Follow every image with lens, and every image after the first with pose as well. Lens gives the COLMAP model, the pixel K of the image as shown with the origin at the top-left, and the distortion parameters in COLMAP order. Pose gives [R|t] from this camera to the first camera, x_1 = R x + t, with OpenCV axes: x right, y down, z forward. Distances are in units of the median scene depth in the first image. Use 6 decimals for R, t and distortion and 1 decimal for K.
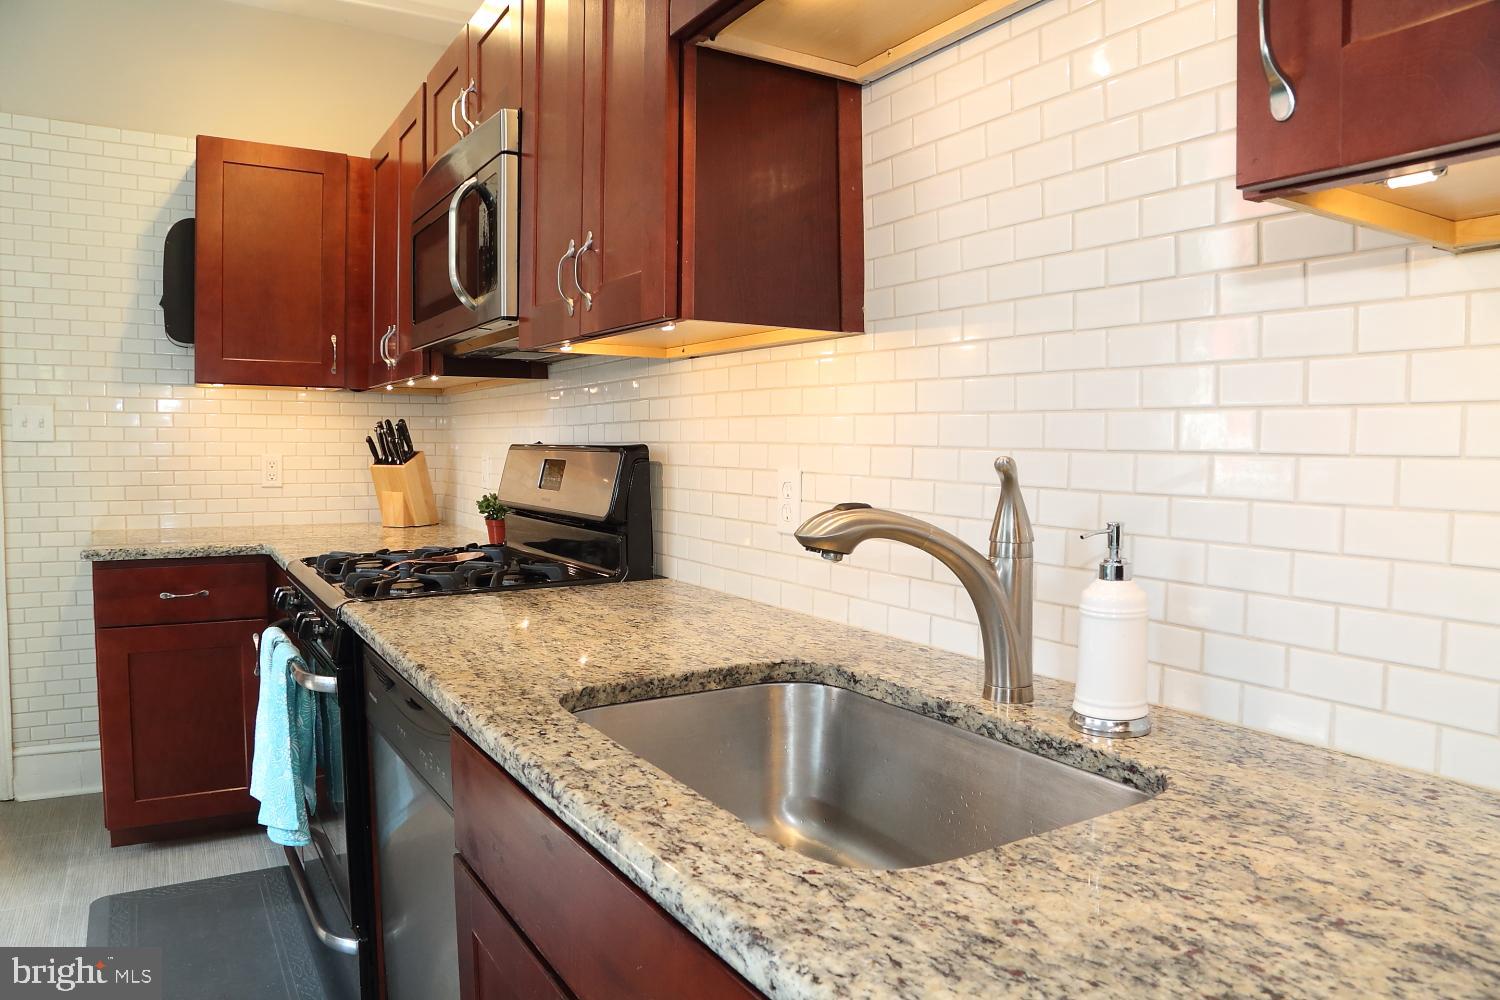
lens RADIAL K [[1036.2, 0, 750.0], [0, 1036.2, 500.0], [0, 0, 1]] dist [-0.135745, 0.078439]
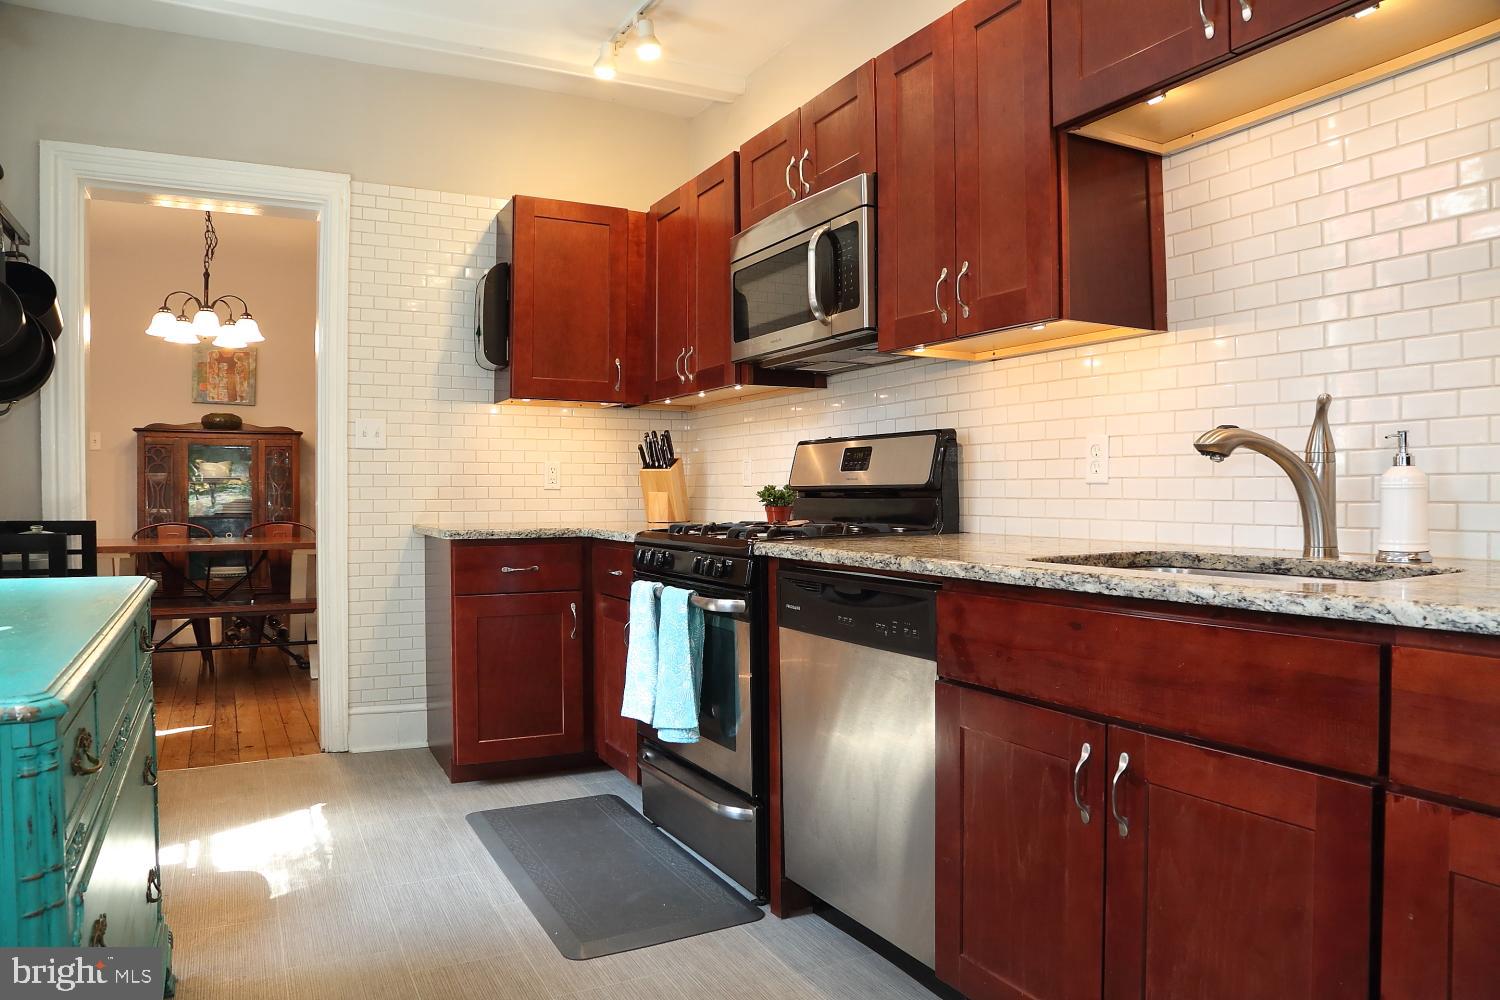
lens RADIAL K [[1036.2, 0, 750.0], [0, 1036.2, 500.0], [0, 0, 1]] dist [-0.135745, 0.078439]
pose [[0.997927, -0.011399, -0.063343, -0.284065], [0.008424, 0.998858, -0.047022, 0.097592], [0.063807, 0.046391, 0.996883, -0.306387]]
